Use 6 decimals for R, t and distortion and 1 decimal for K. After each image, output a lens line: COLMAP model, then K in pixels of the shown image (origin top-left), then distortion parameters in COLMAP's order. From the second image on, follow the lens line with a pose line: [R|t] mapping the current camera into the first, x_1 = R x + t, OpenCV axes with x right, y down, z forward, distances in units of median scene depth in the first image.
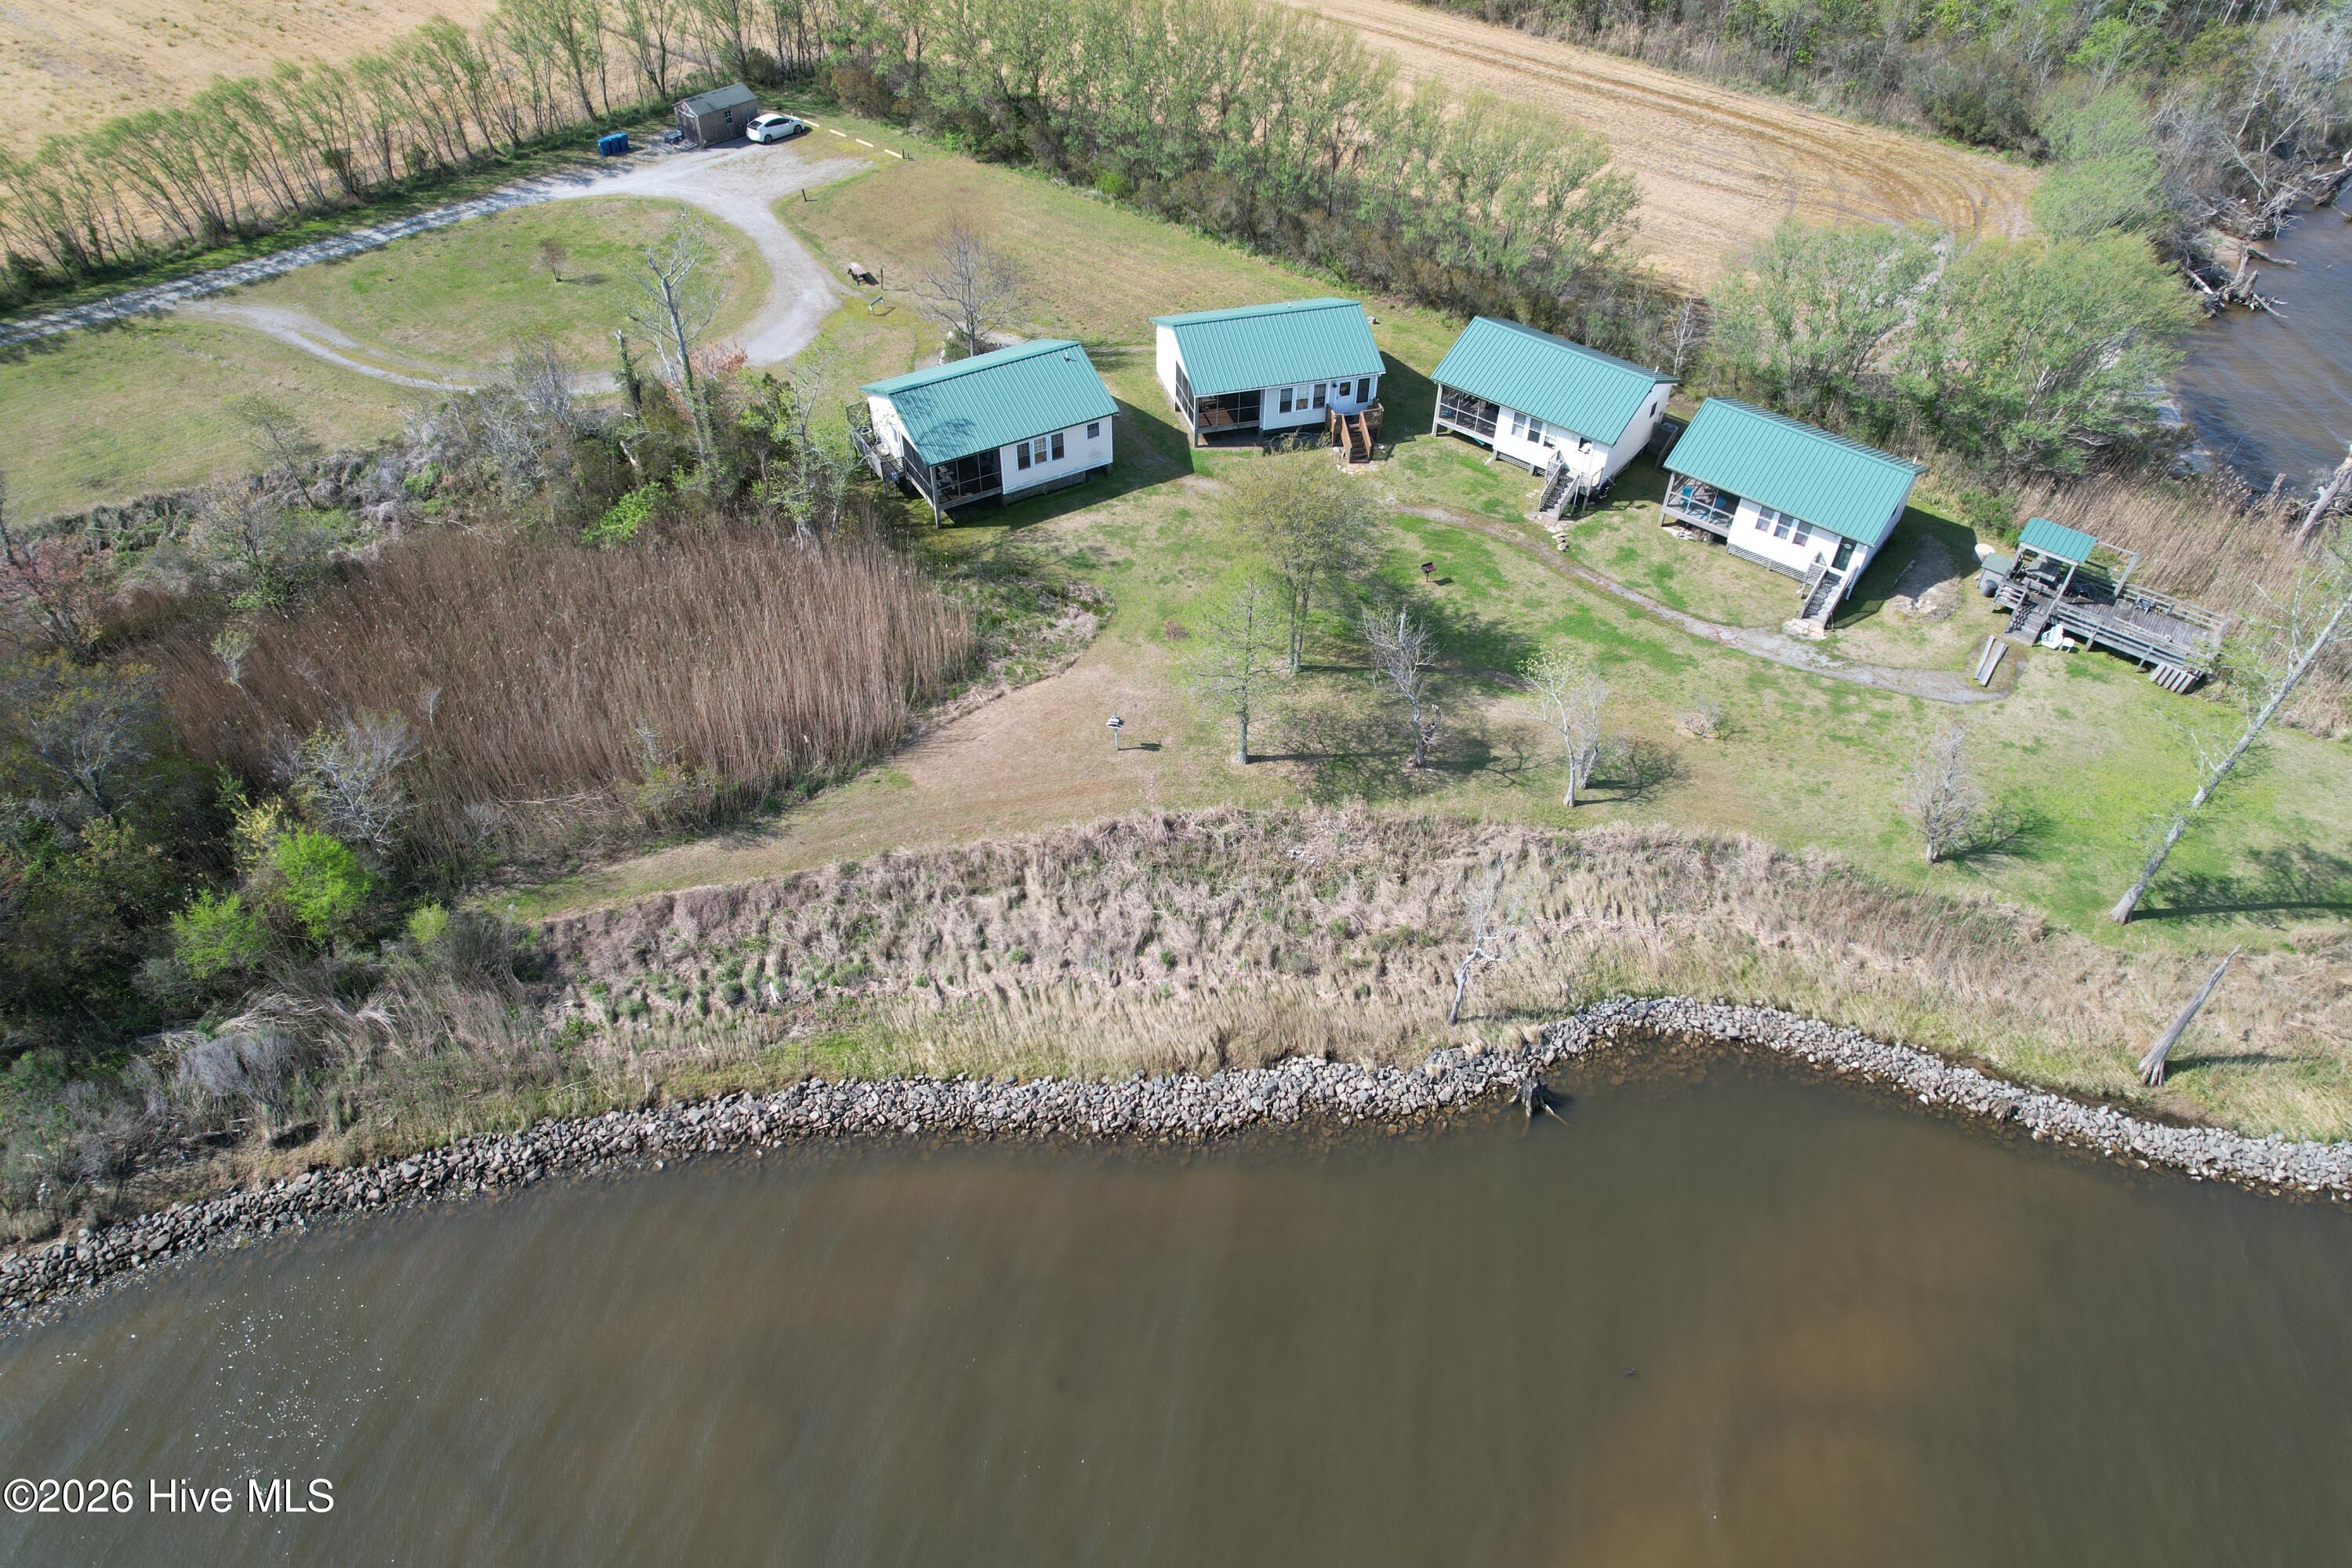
lens RADIAL K [[1508.3, 0, 1192.8], [0, 1508.3, 786.8], [0, 0, 1]] dist [-0.072264, 0.065048]
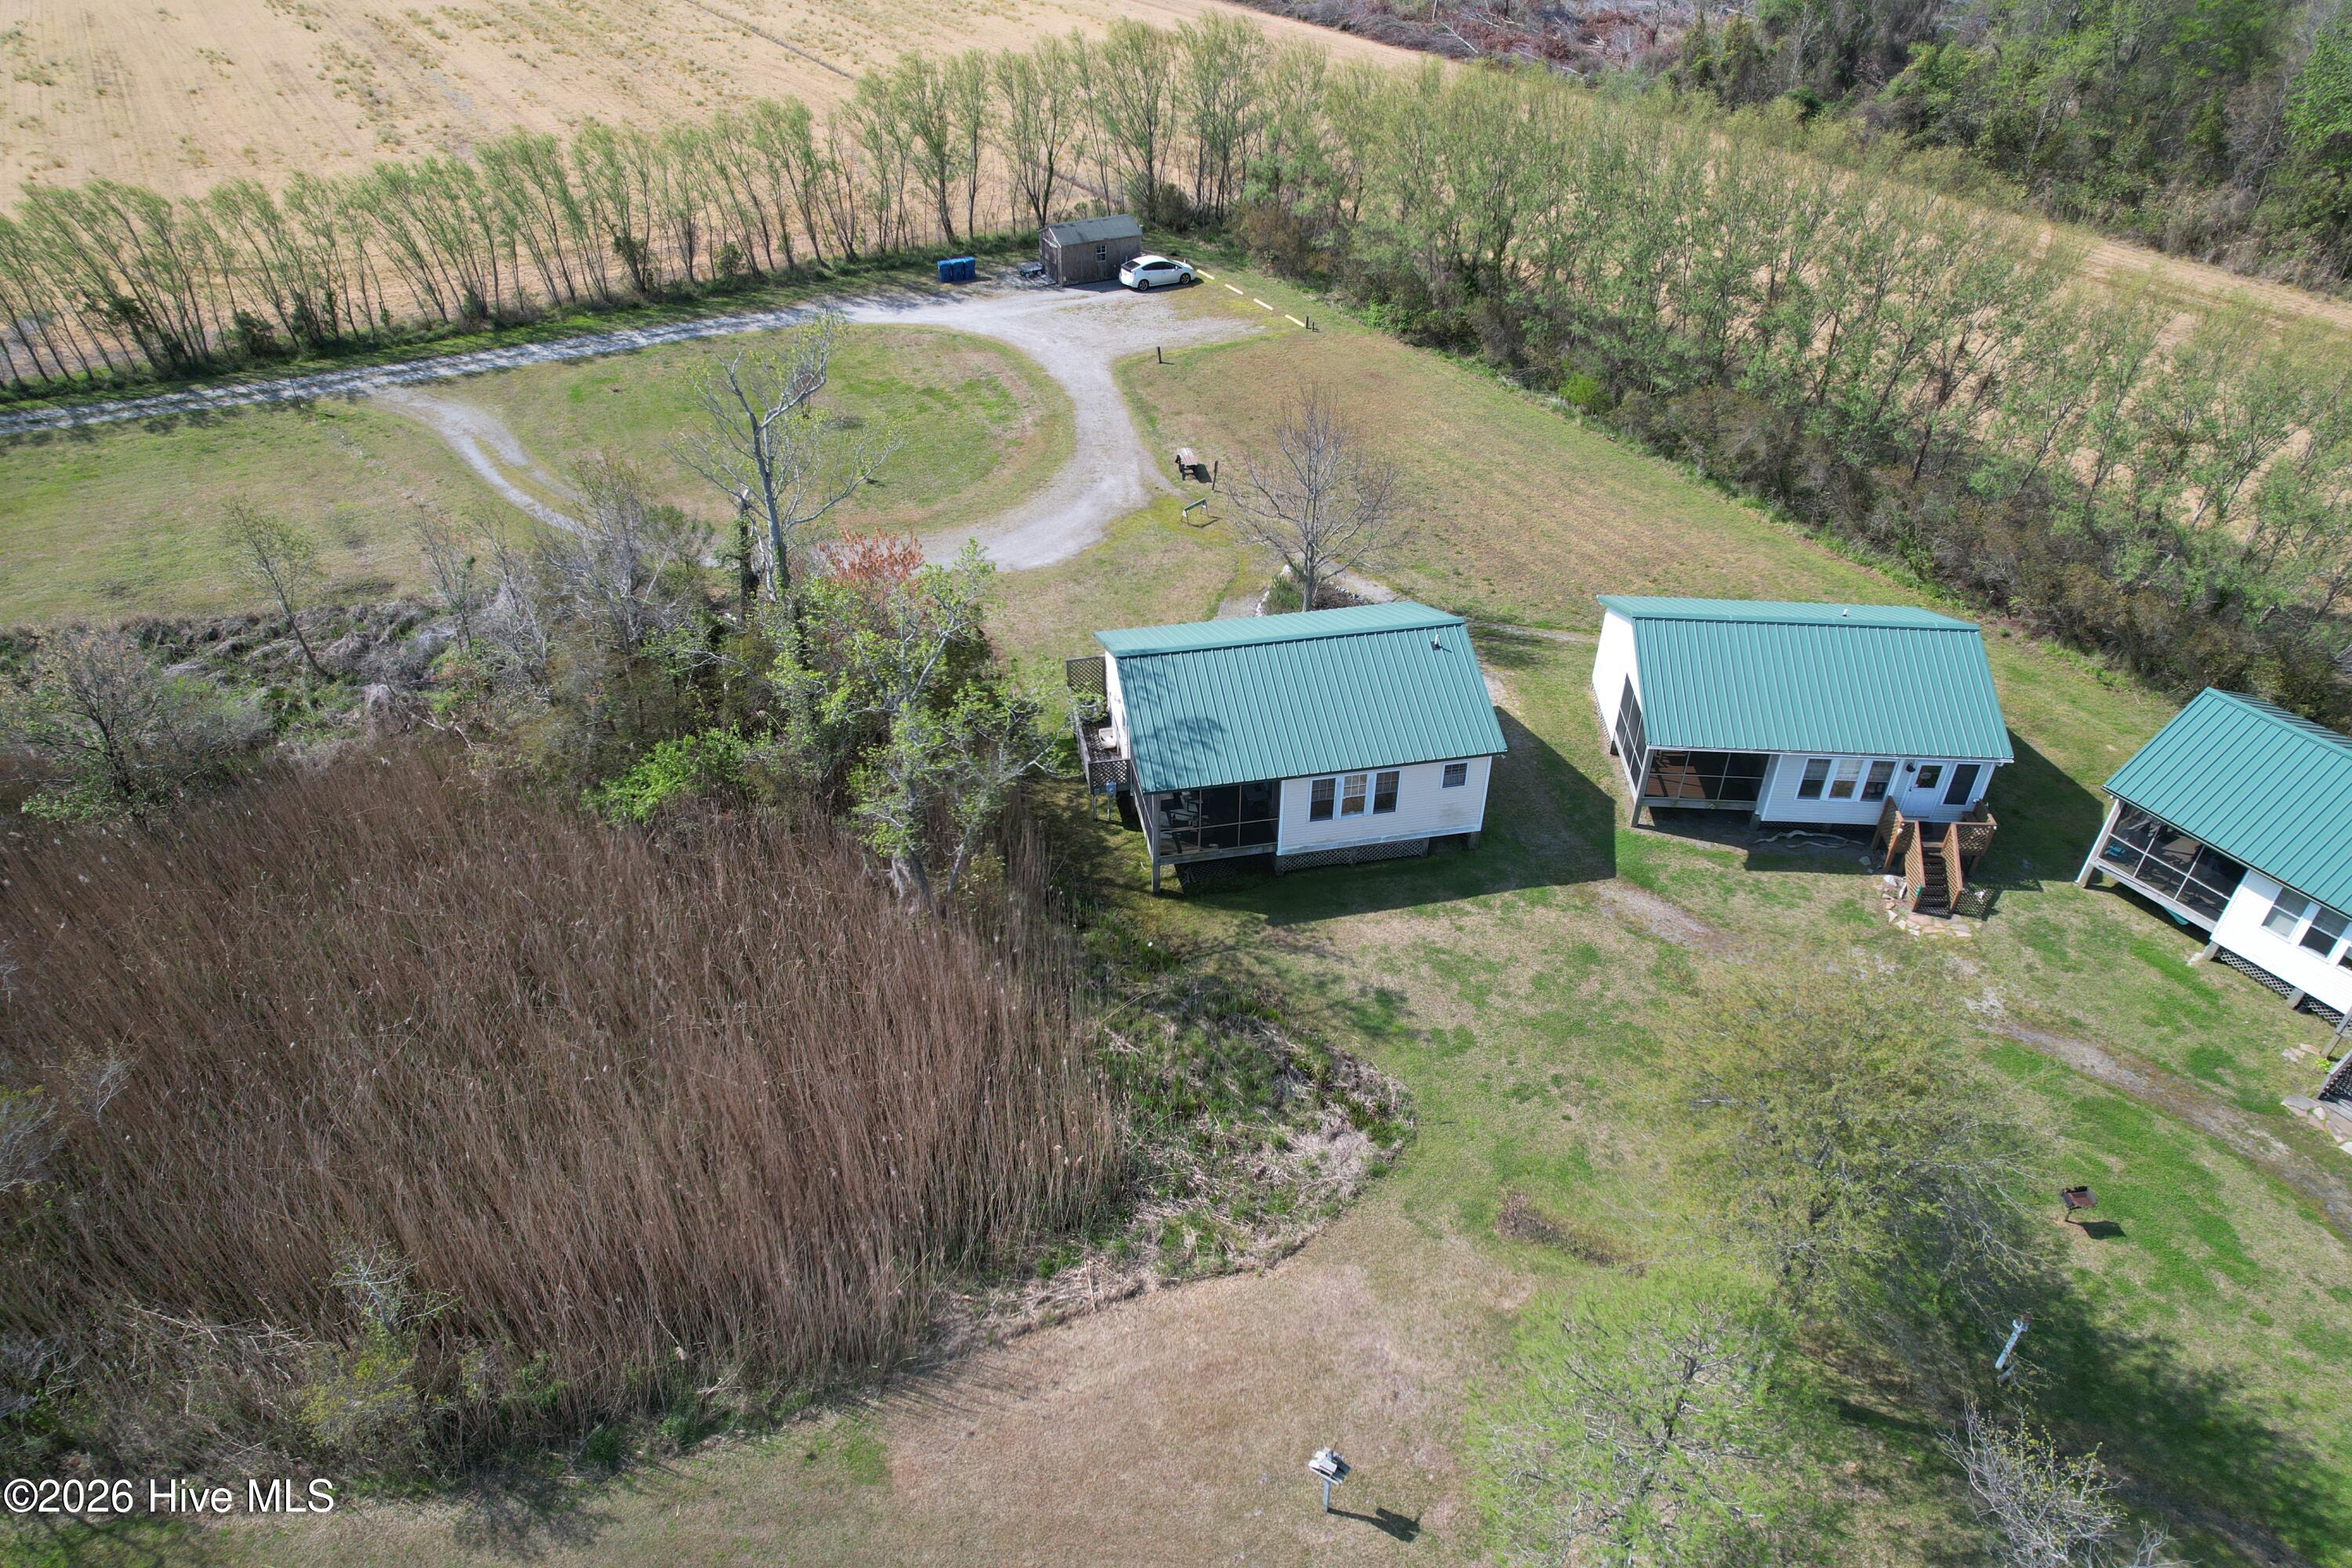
lens RADIAL K [[1508.3, 0, 1191.8], [0, 1508.3, 784.8], [0, 0, 1]] dist [-0.072264, 0.065048]
pose [[0.945091, 0.186001, -0.268714, -0.007002], [-0.221758, 0.968964, -0.109236, -0.153762], [0.240056, 0.162827, 0.957006, 0.445083]]
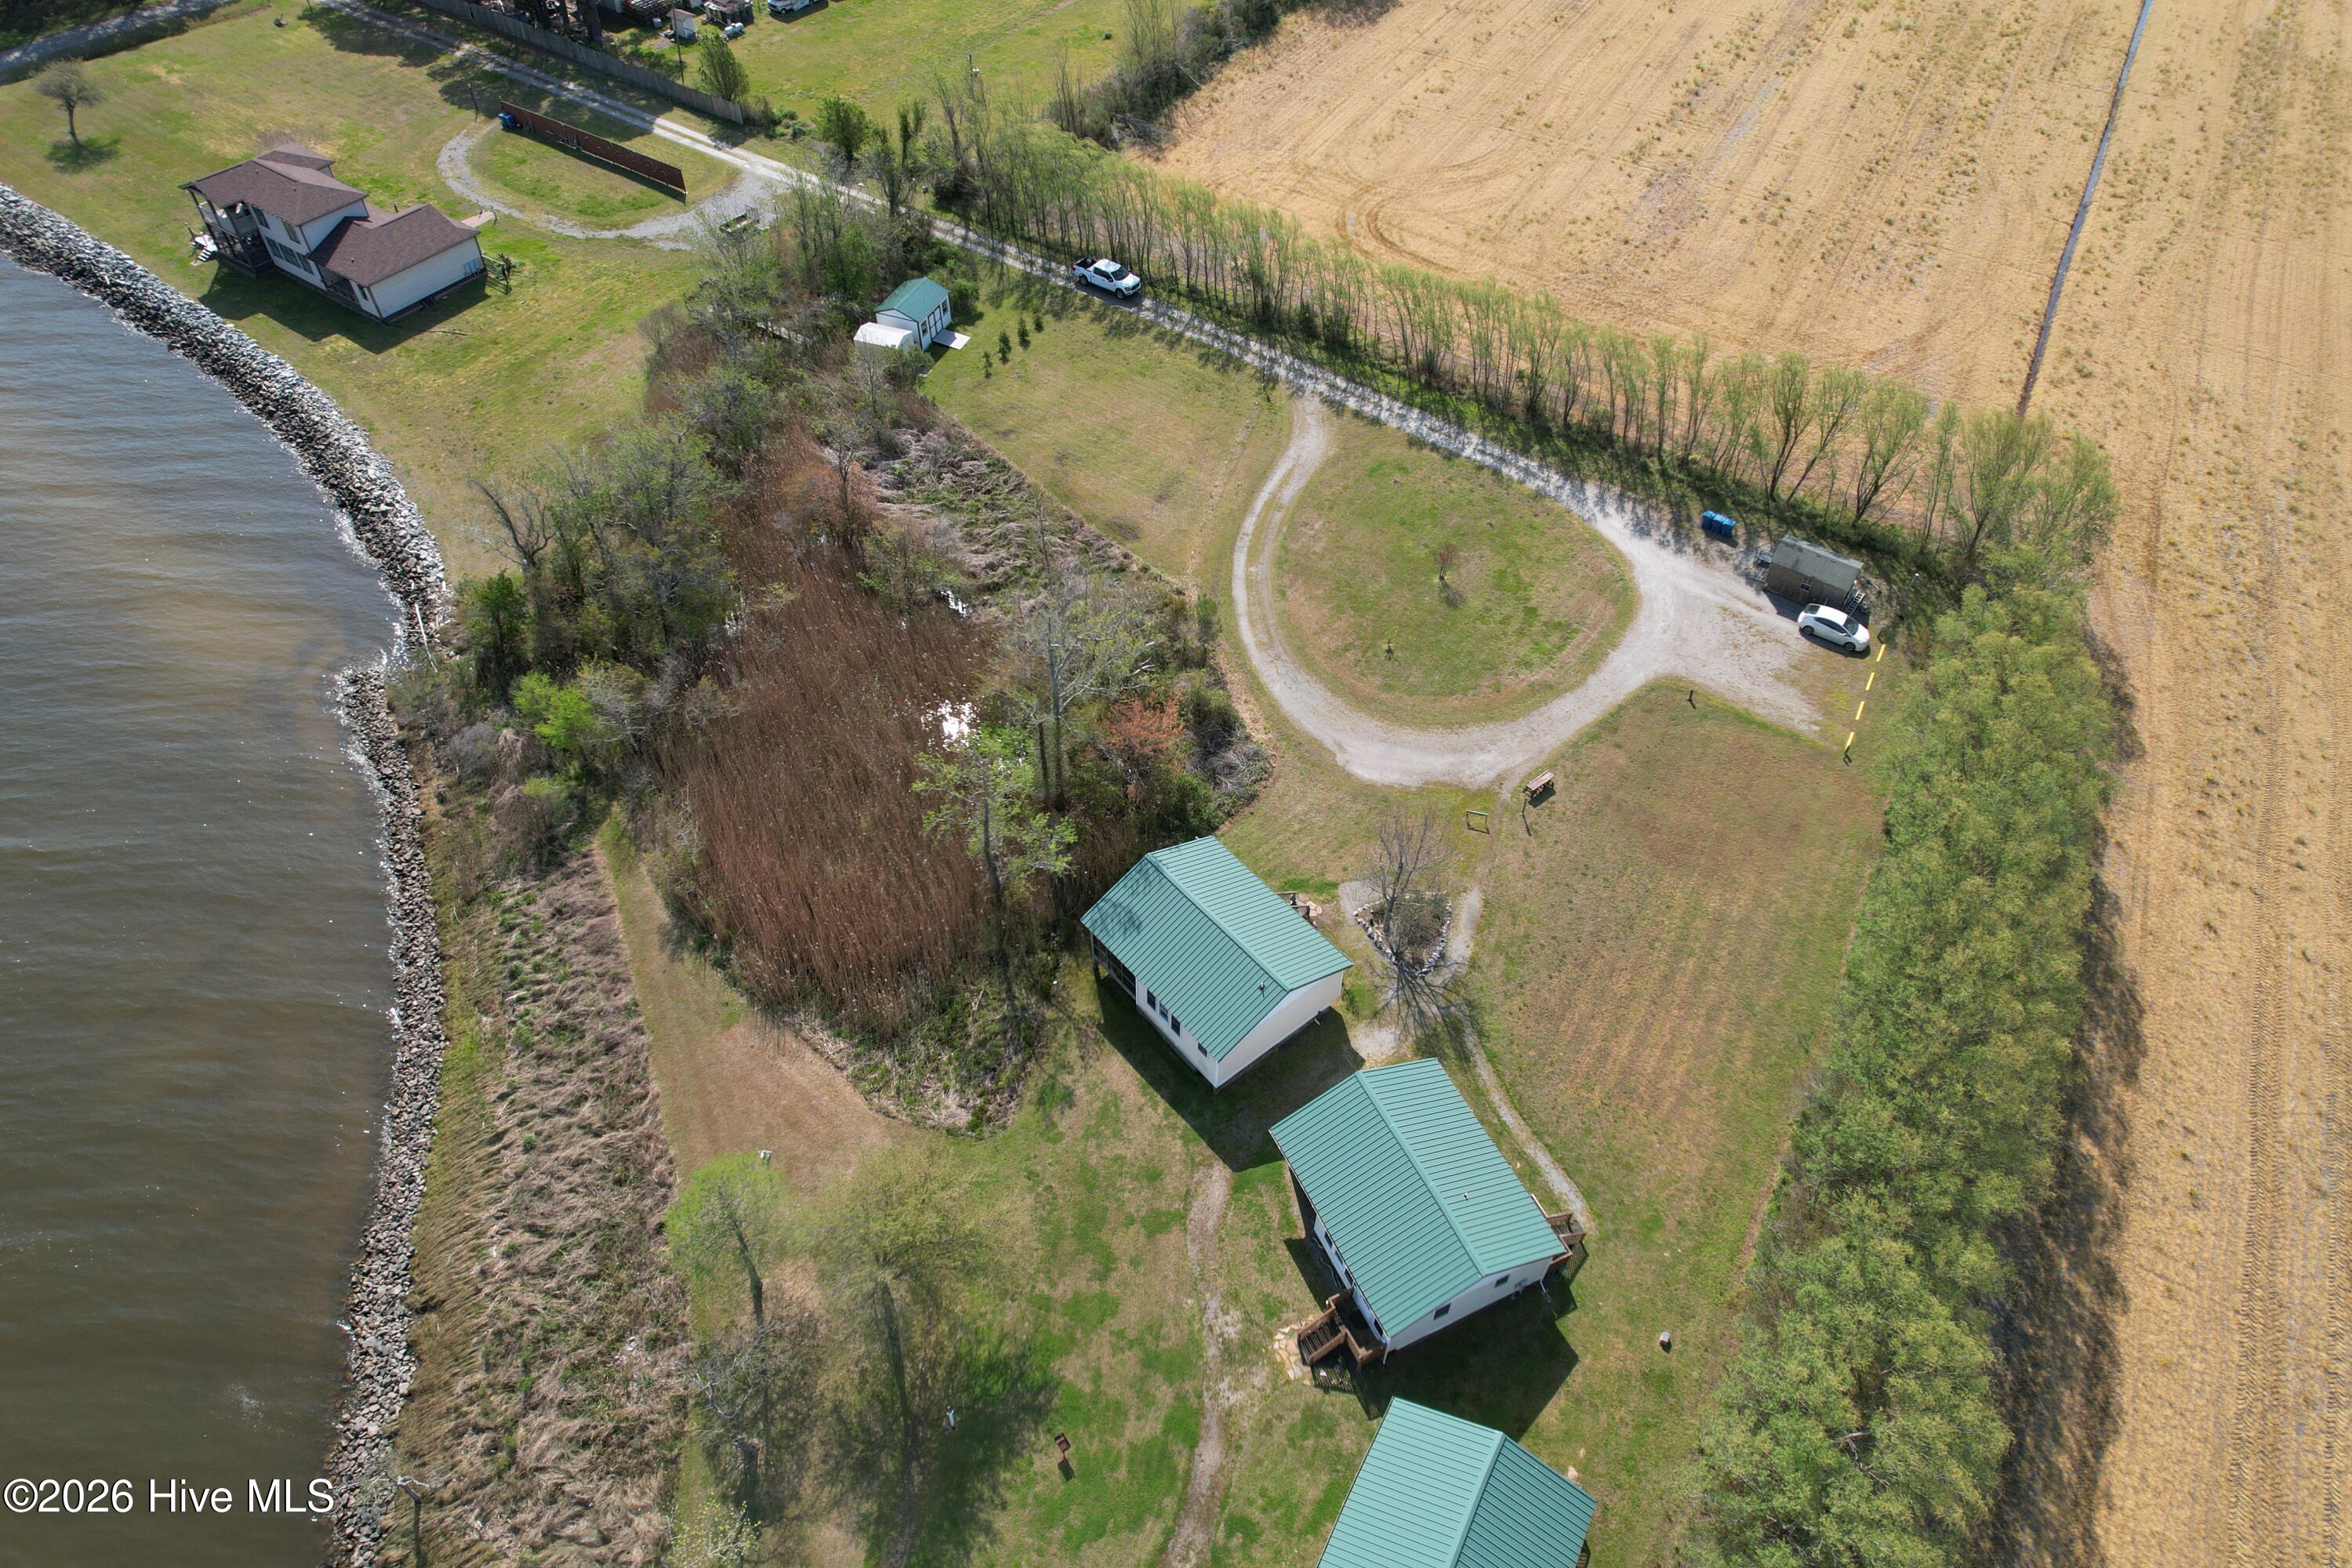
lens RADIAL K [[1508.3, 0, 1172.0], [0, 1508.3, 775.8], [0, 0, 1]] dist [-0.072264, 0.065048]
pose [[0.158682, 0.716860, -0.678920, 0.454149], [-0.696701, 0.568533, 0.437467, -0.747486], [0.699591, 0.403586, 0.589653, 0.378375]]
